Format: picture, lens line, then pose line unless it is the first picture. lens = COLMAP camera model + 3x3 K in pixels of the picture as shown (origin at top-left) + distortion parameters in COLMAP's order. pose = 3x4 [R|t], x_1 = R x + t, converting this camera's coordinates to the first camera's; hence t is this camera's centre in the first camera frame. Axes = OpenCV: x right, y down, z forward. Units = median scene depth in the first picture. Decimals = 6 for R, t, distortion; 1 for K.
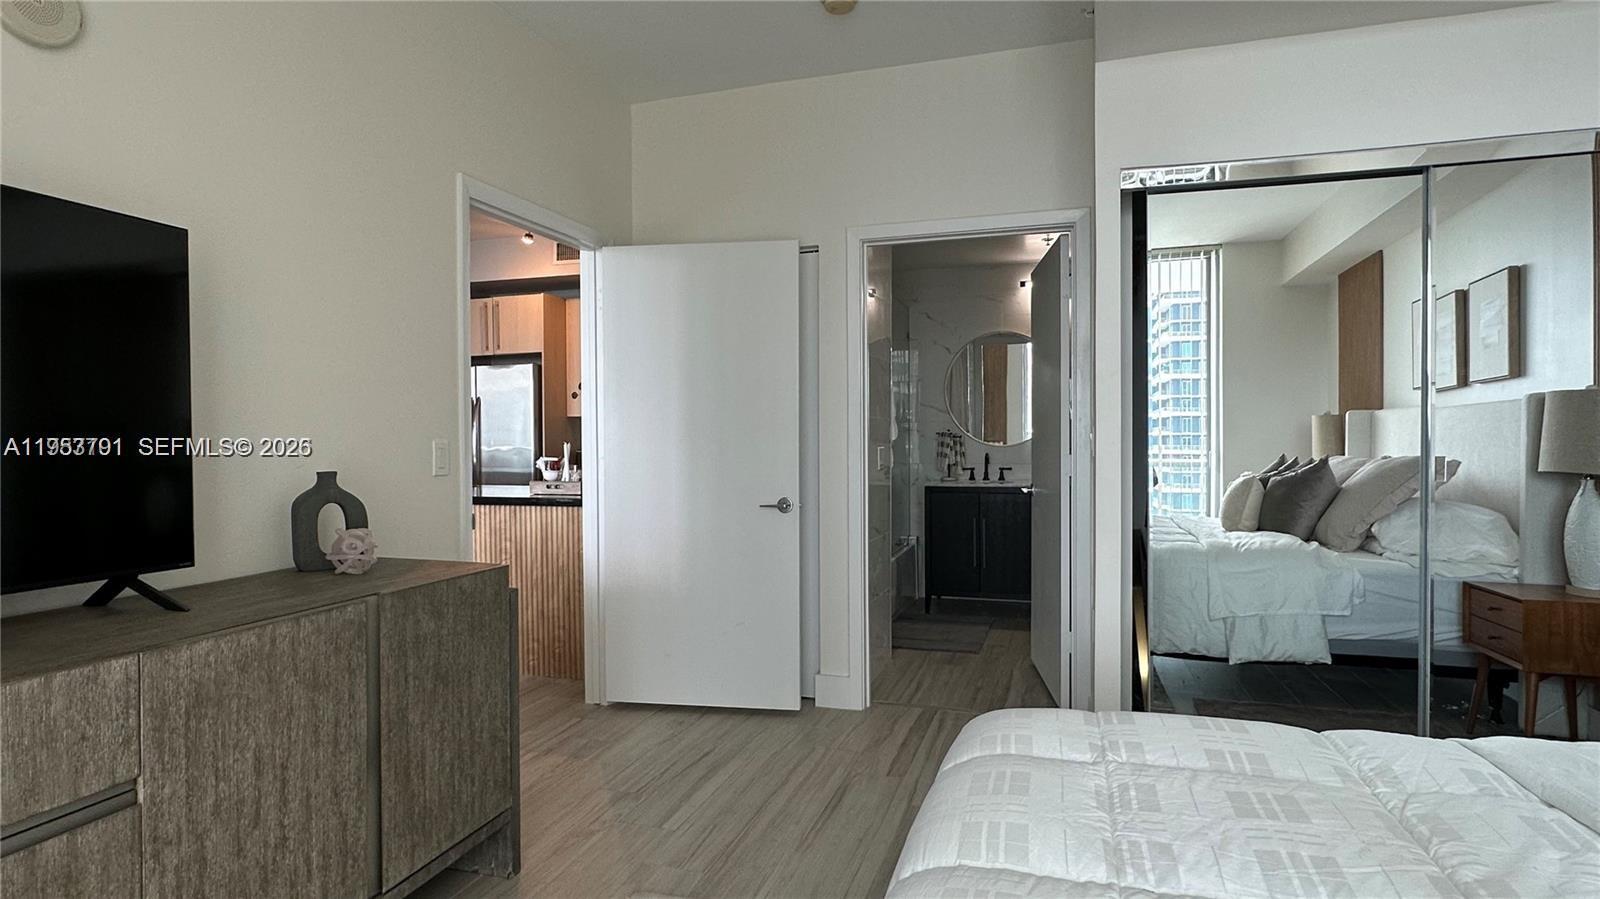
lens RADIAL K [[854.6, 0, 794.4], [0, 854.6, 447.7], [0, 0, 1]] dist [-0.004183, -0.000116]
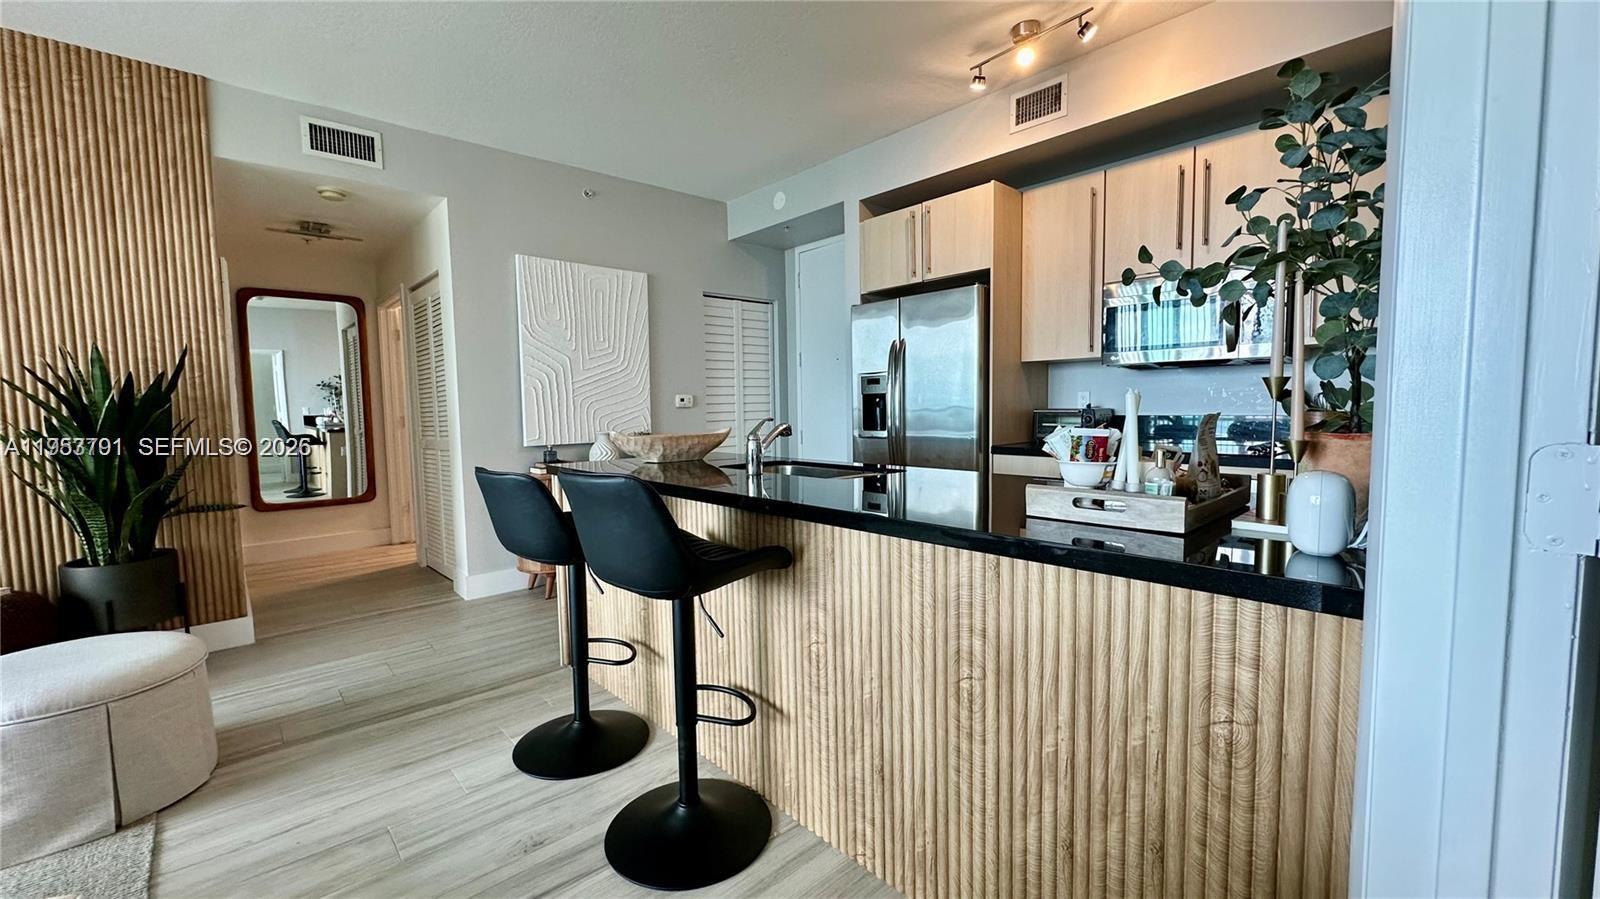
lens RADIAL K [[636.1, 0, 792.0], [0, 636.1, 447.7], [0, 0, 1]] dist [-0.004101, -0.000084]
pose [[0.867498, 0.030594, -0.496498, -0.256025], [0.001591, 0.997931, 0.064272, 0.001649], [0.497438, -0.056546, 0.865655, 0.679131]]
